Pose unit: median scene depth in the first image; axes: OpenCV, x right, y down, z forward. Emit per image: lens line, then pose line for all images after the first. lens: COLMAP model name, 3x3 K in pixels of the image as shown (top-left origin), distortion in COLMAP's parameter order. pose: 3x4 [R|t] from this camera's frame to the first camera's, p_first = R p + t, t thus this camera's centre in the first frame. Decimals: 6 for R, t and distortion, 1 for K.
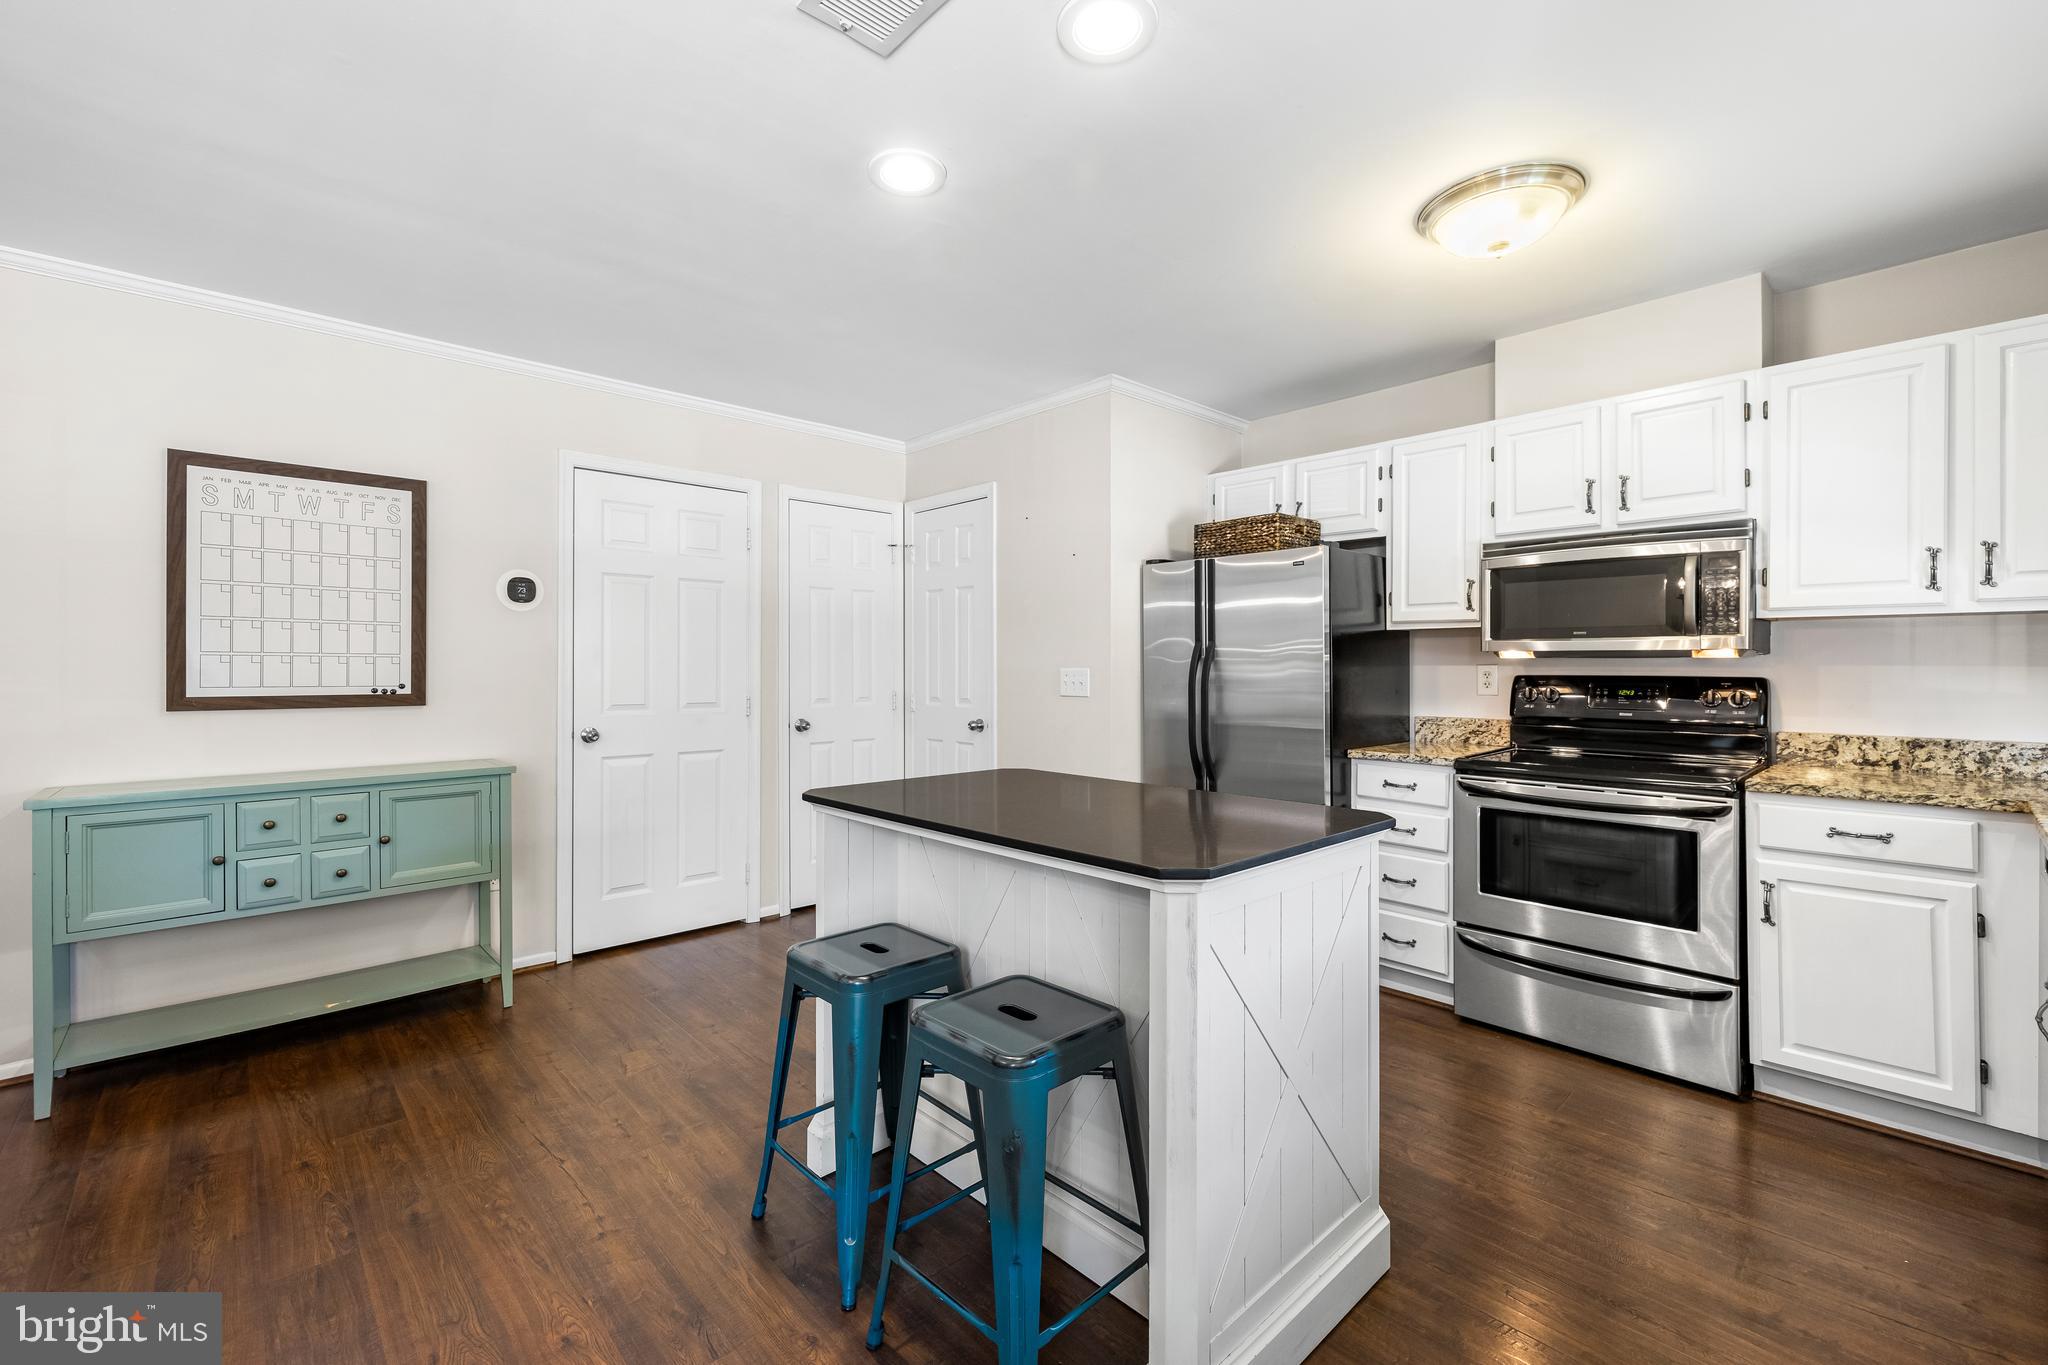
lens RADIAL K [[860.4, 0, 1019.7], [0, 860.4, 663.0], [0, 0, 1]] dist [-0.000691, 0.000293]
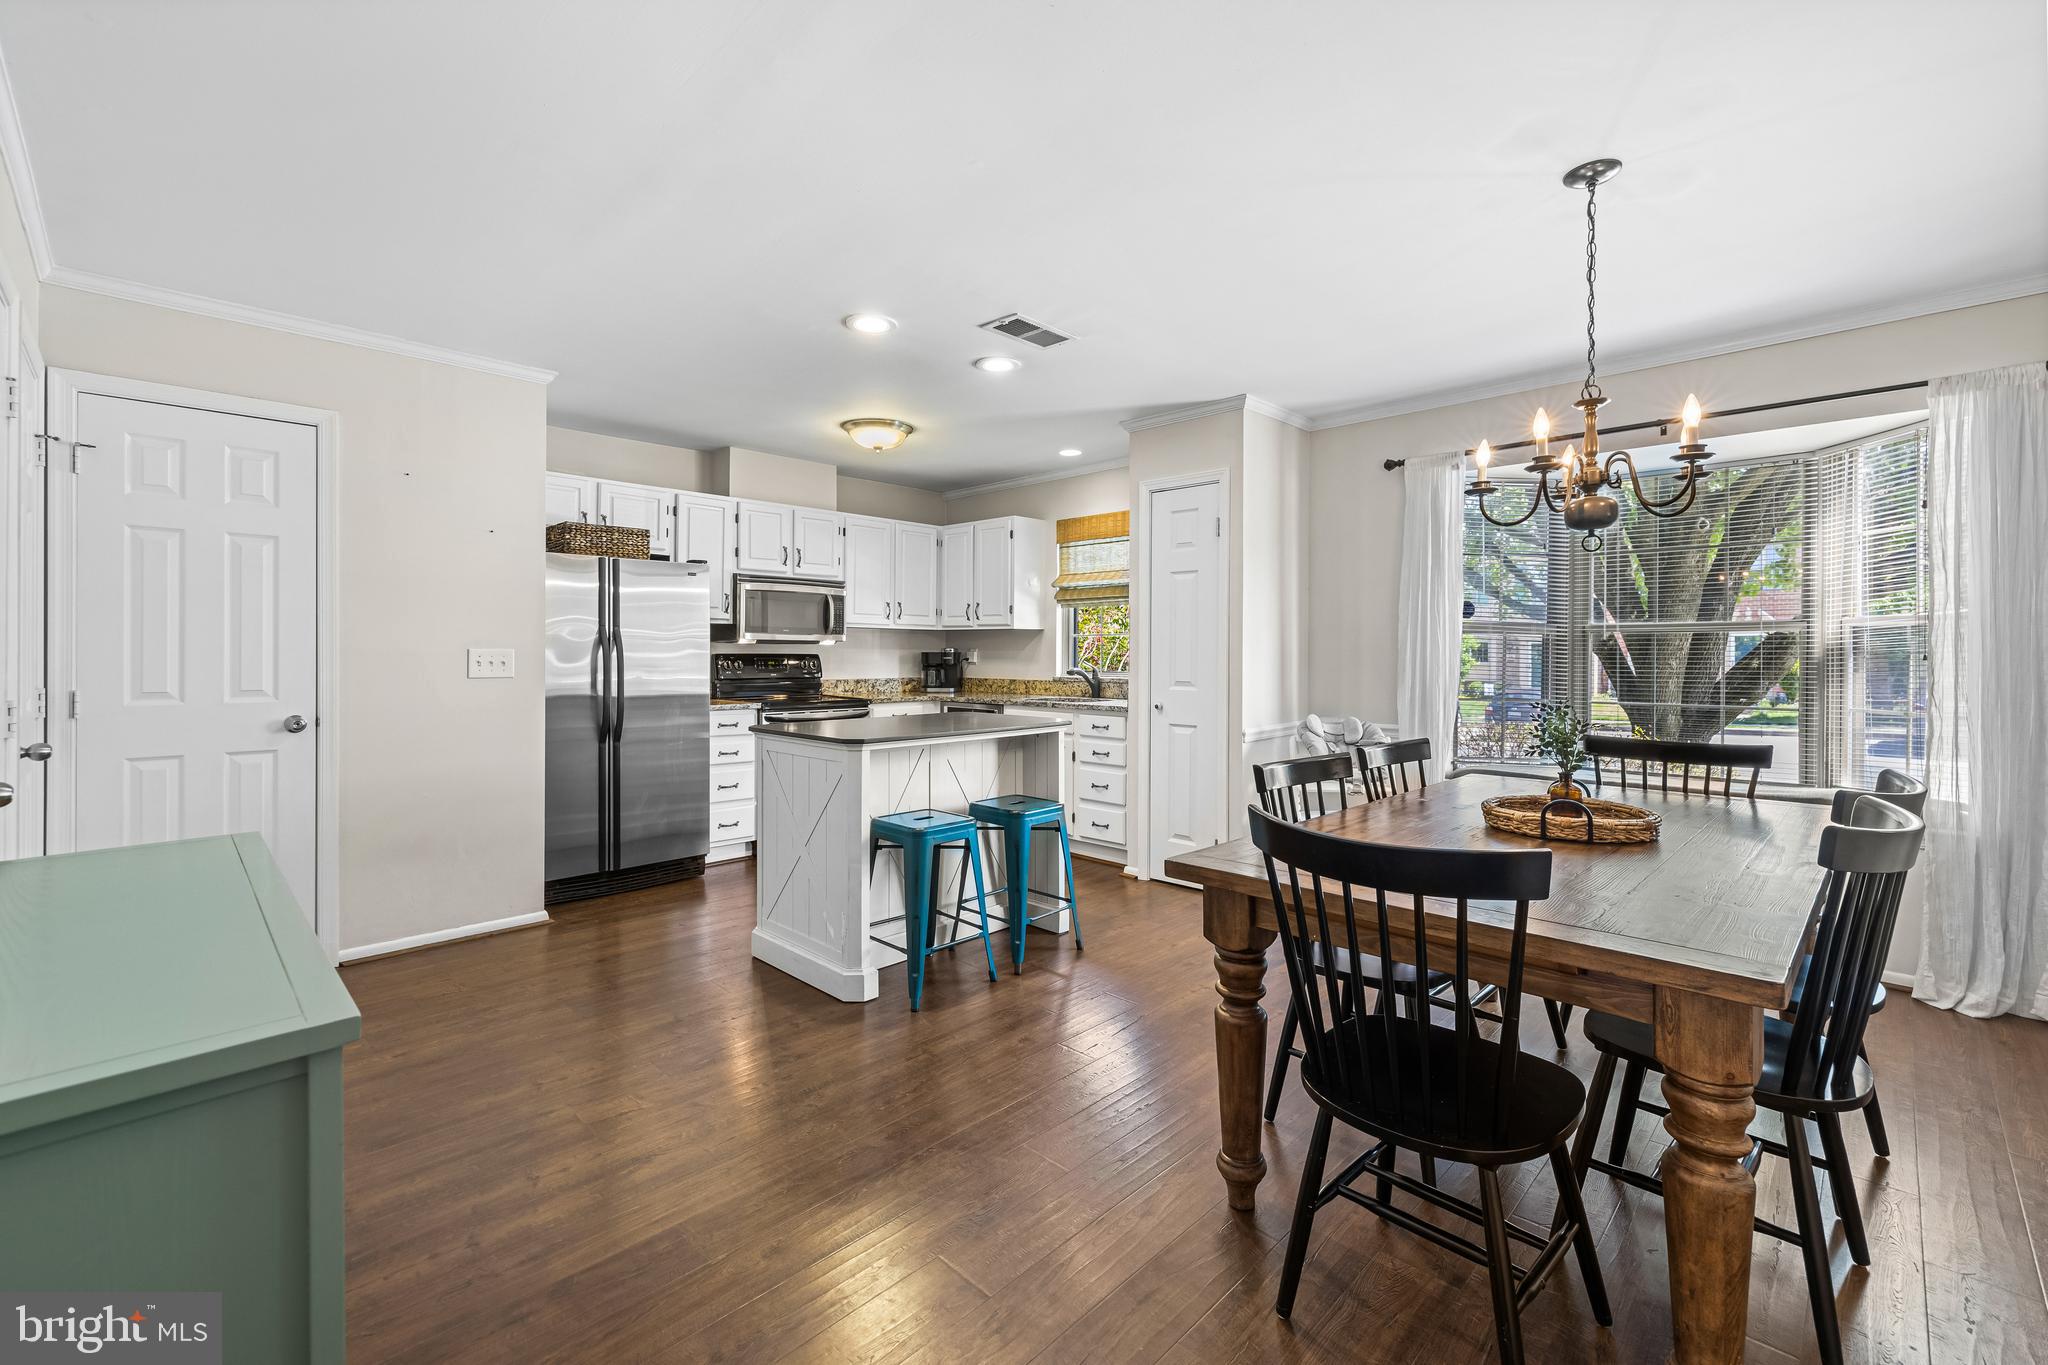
lens RADIAL K [[859.9, 0, 1013.3], [0, 859.9, 657.9], [0, 0, 1]] dist [0.007702, -0.000213]
pose [[-0.041783, -0.009576, 0.999081, -1.166265], [-0.008497, 0.999921, 0.009229, 0.002486], [-0.999091, -0.008104, -0.041861, 0.568370]]
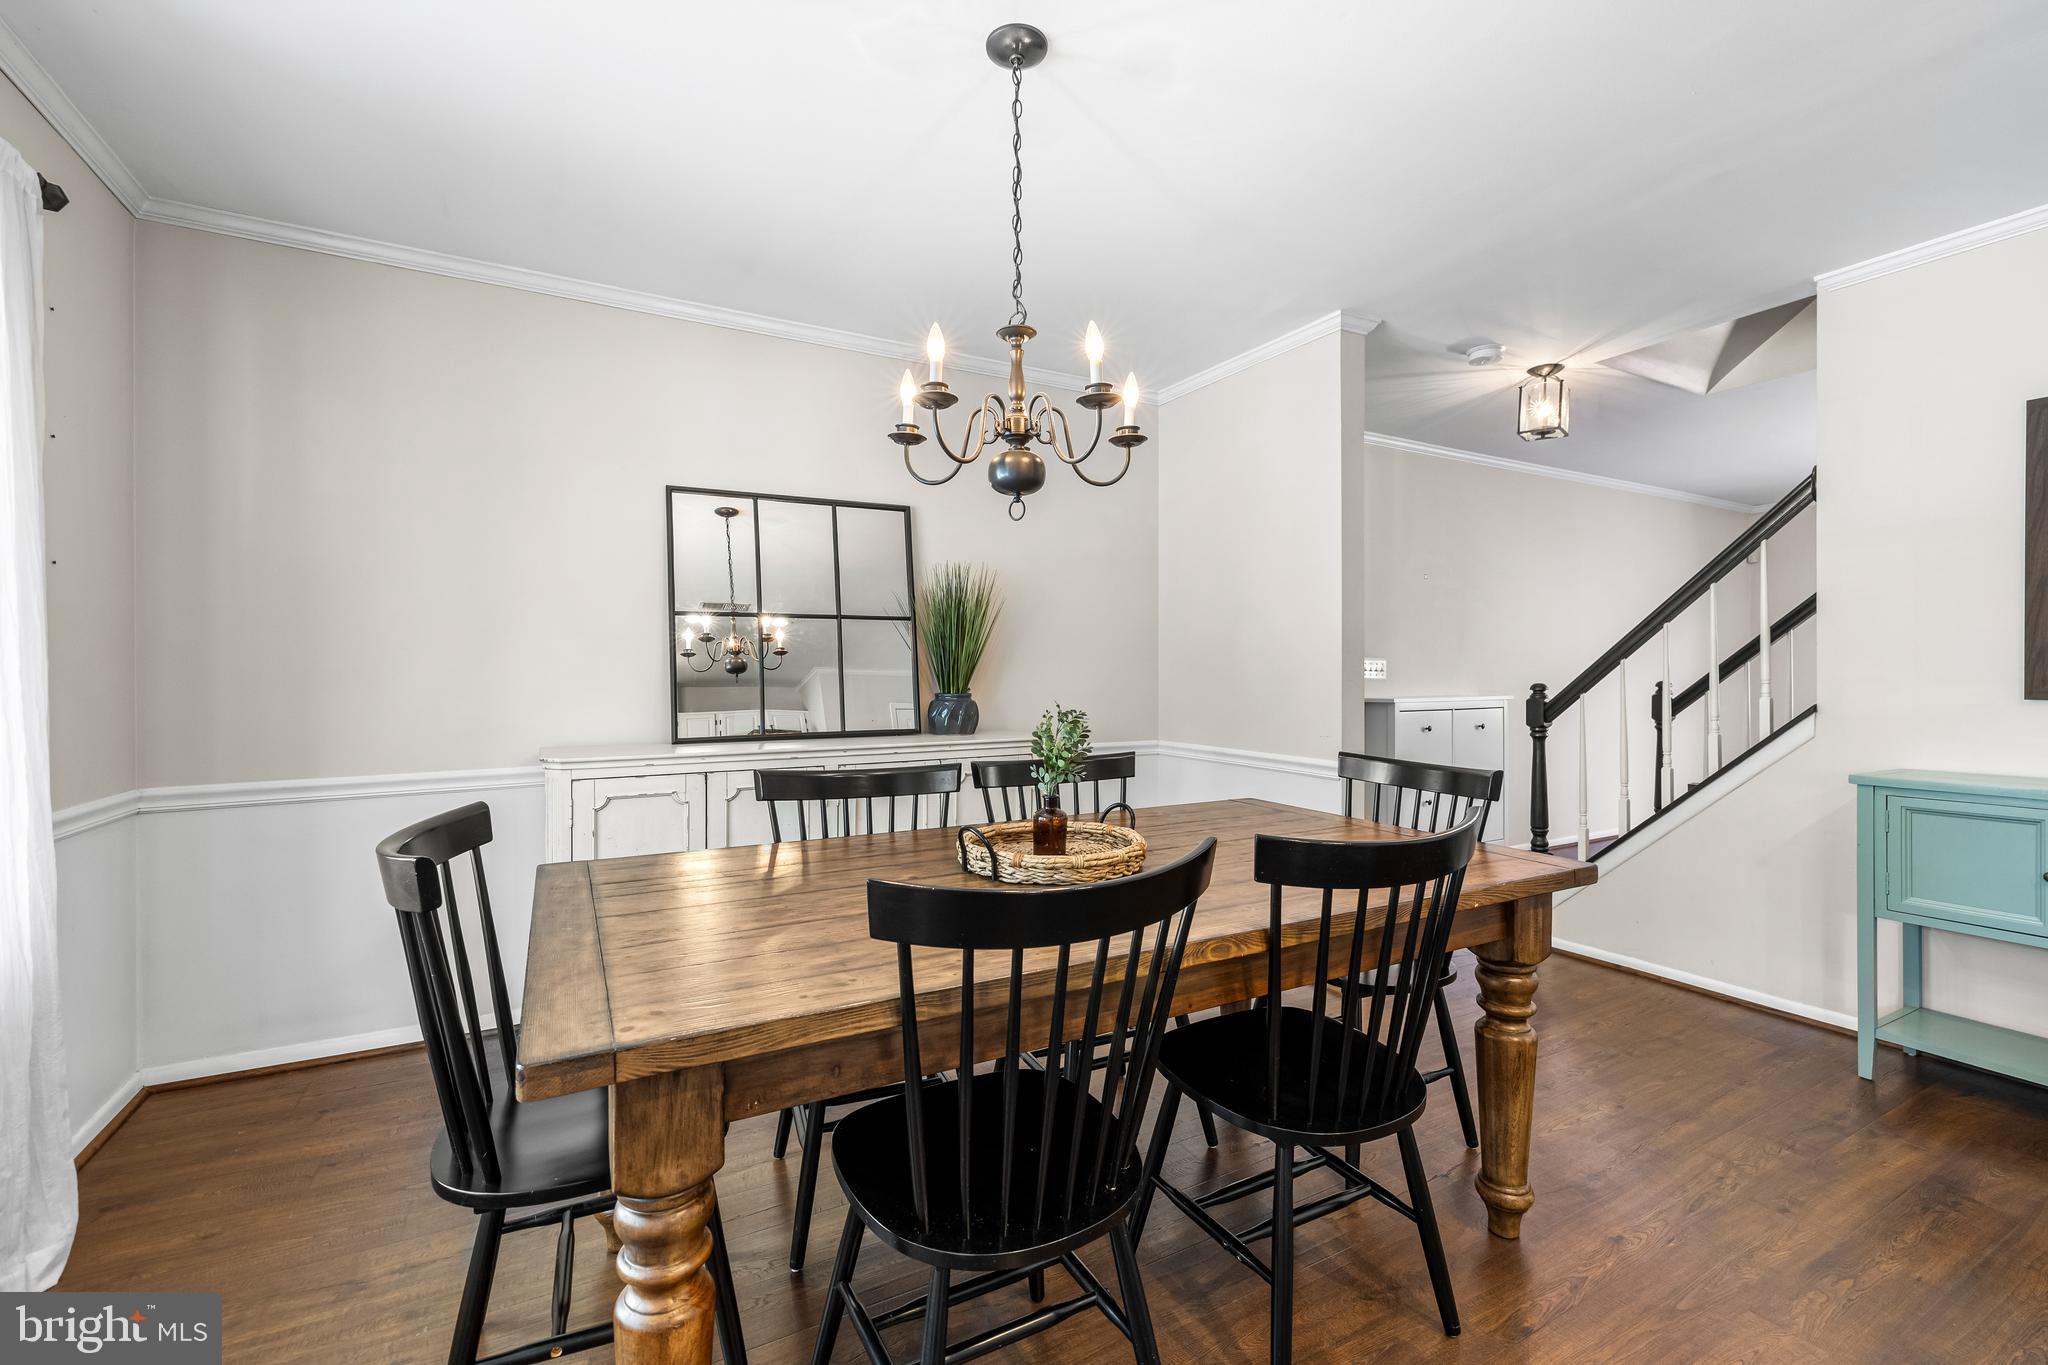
lens RADIAL K [[859.7, 0, 1014.1], [0, 859.7, 674.4], [0, 0, 1]] dist [0.002342, 0.000059]
pose [[-0.237286, -0.000348, -0.971440, 0.103843], [0.006125, 0.999980, -0.001854, 0.023028], [0.971421, -0.006390, -0.237279, 0.181949]]
